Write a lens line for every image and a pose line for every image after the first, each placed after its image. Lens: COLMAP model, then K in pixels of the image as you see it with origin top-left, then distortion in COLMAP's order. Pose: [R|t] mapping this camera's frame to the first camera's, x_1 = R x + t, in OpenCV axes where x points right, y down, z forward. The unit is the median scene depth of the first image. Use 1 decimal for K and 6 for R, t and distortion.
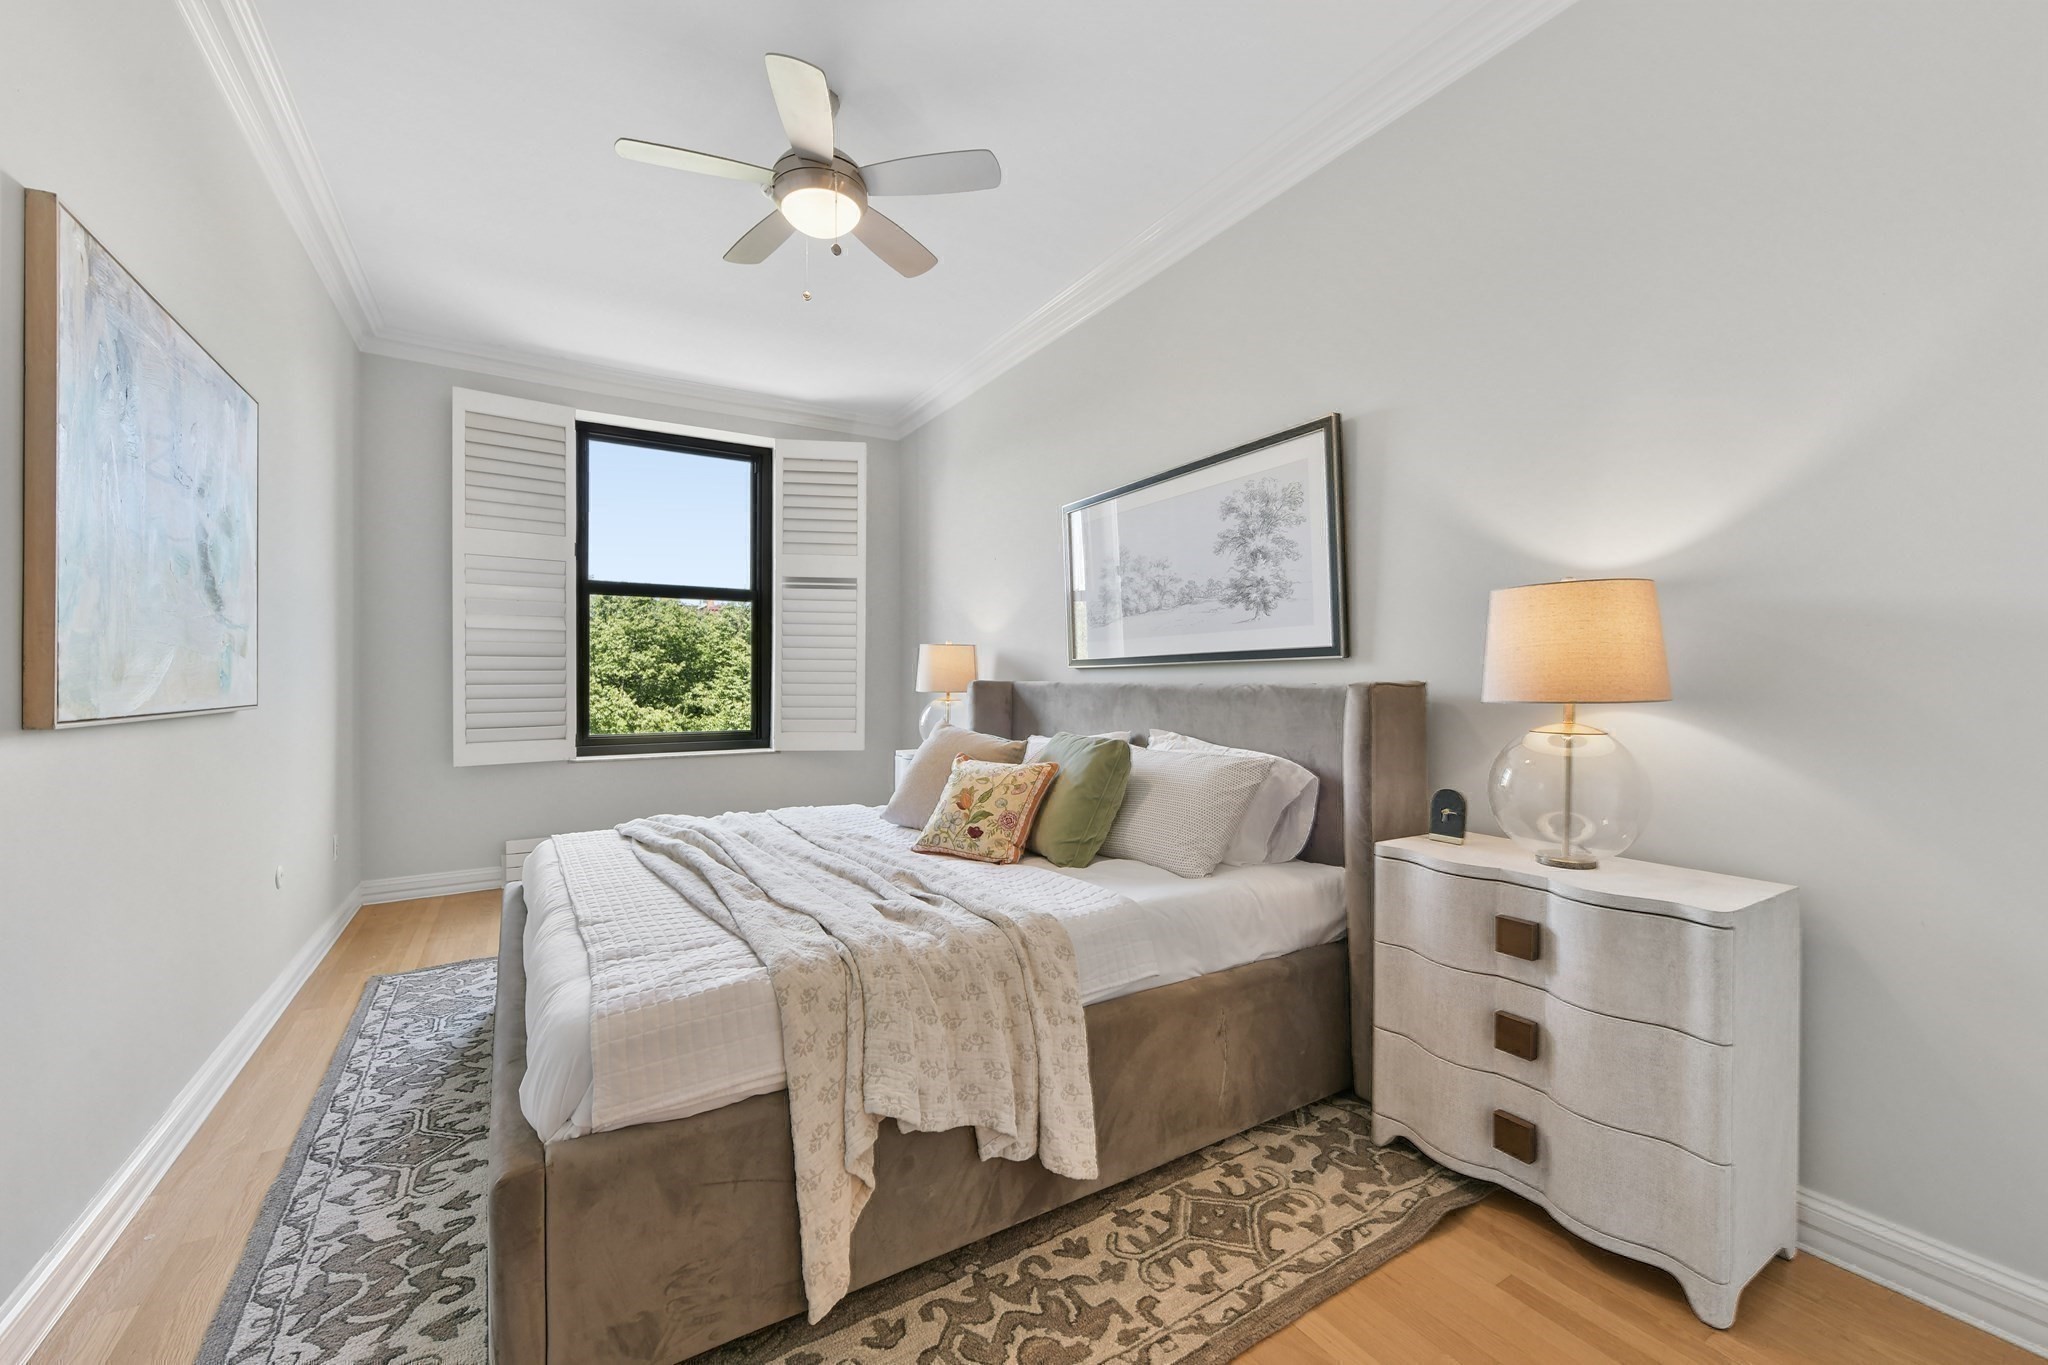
lens RADIAL K [[822.3, 0, 1024.7], [0, 822.3, 626.0], [0, 0, 1]] dist [0.019018, -0.000155]
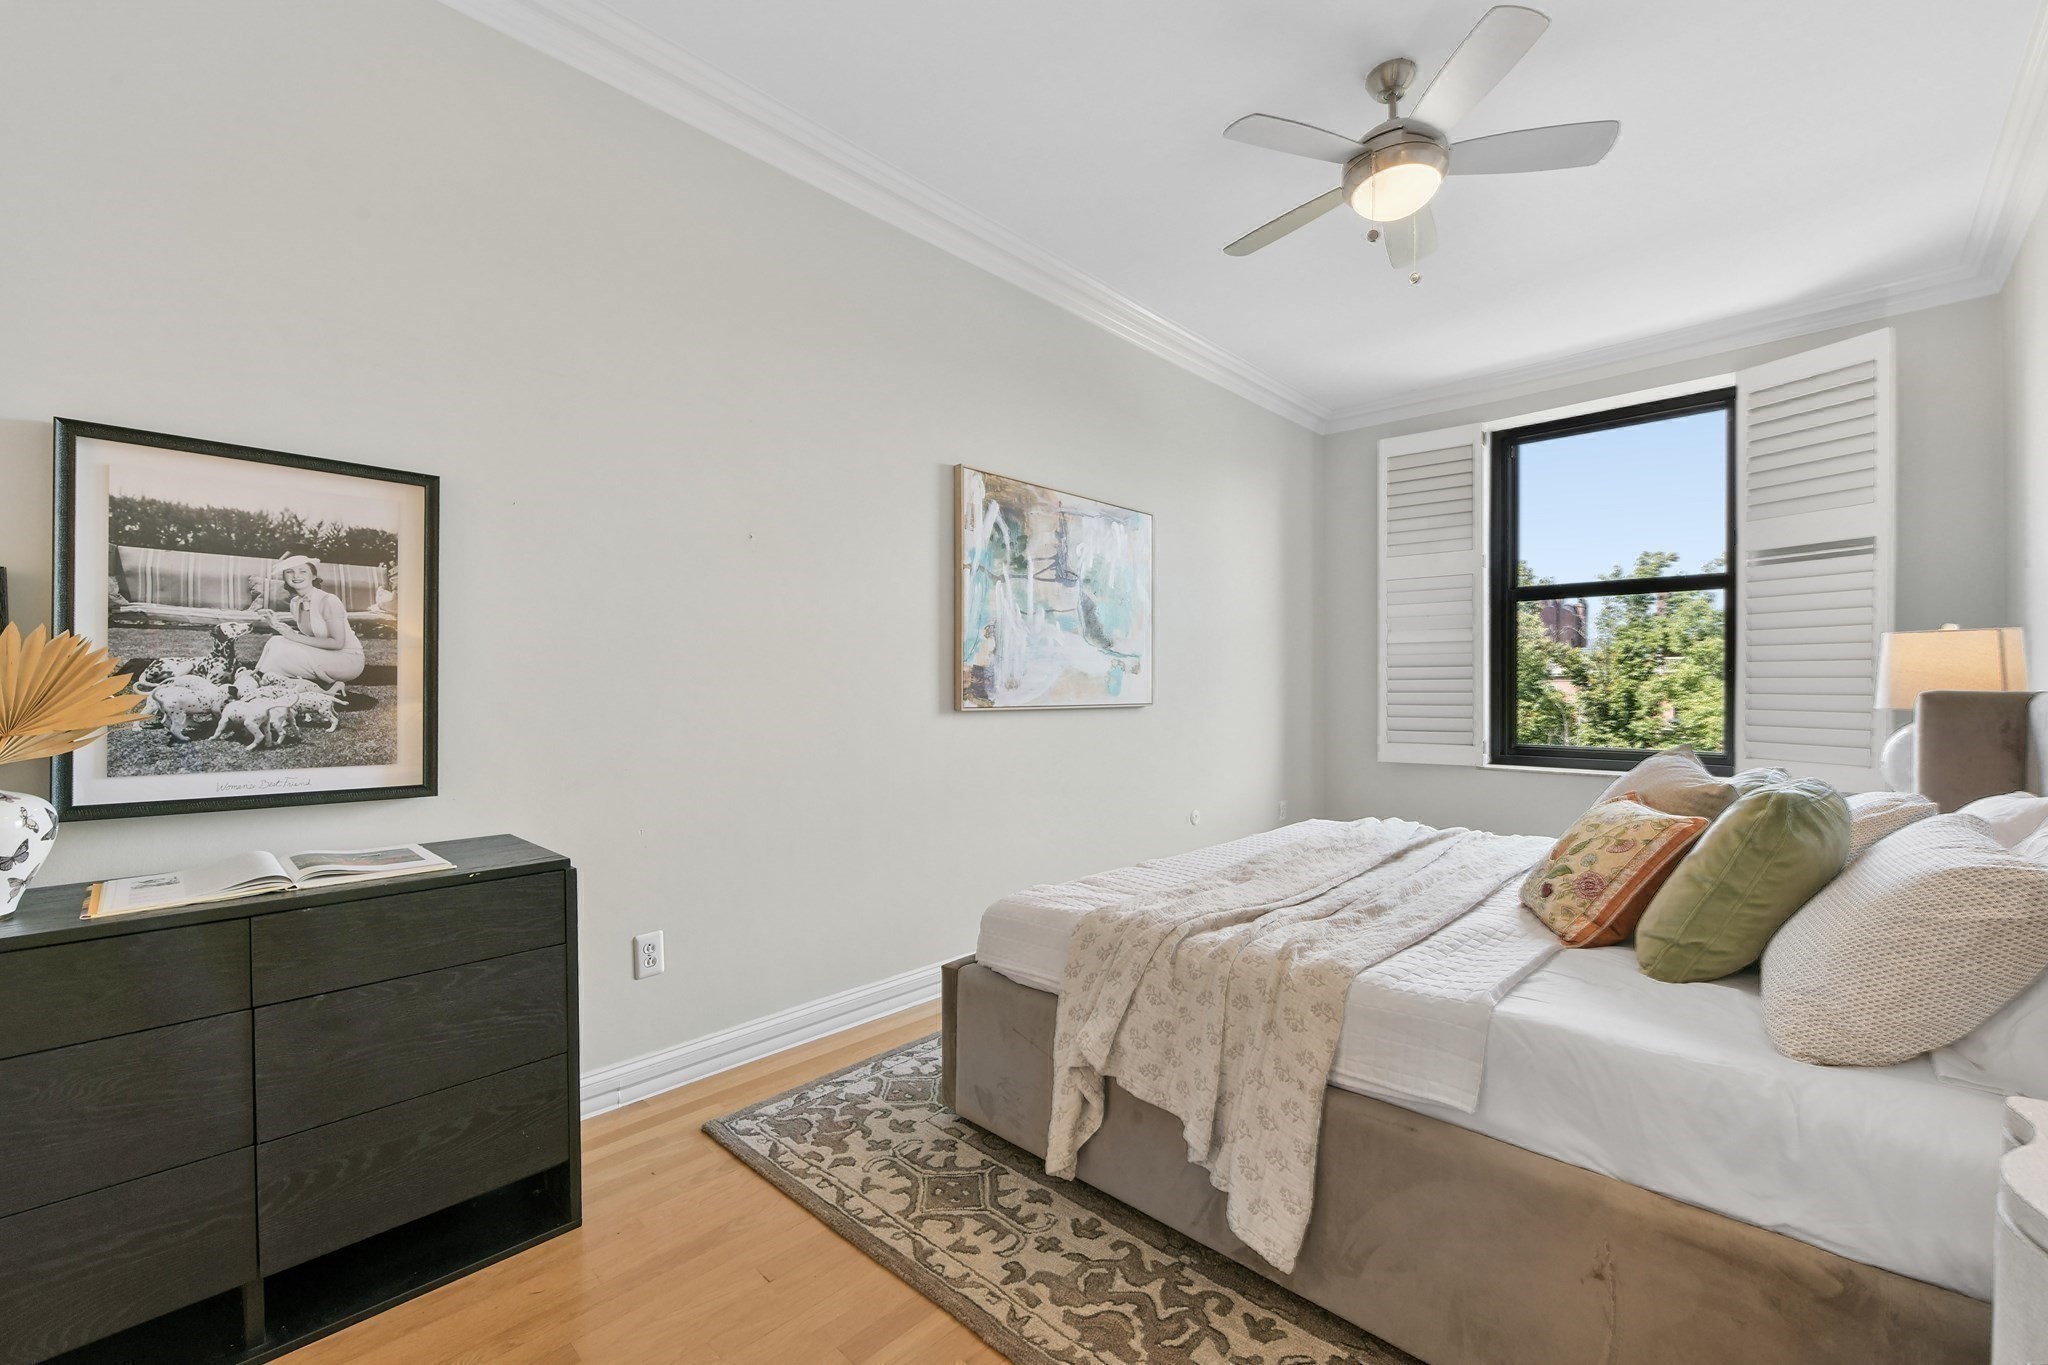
lens RADIAL K [[827.9, 0, 1028.6], [0, 827.9, 644.0], [0, 0, 1]] dist [-0.003623, -0.000311]
pose [[0.260224, -0.049991, -0.964253, 0.585925], [0.058556, 0.997638, -0.035920, 0.027659], [0.963771, -0.047116, 0.262536, 0.378335]]
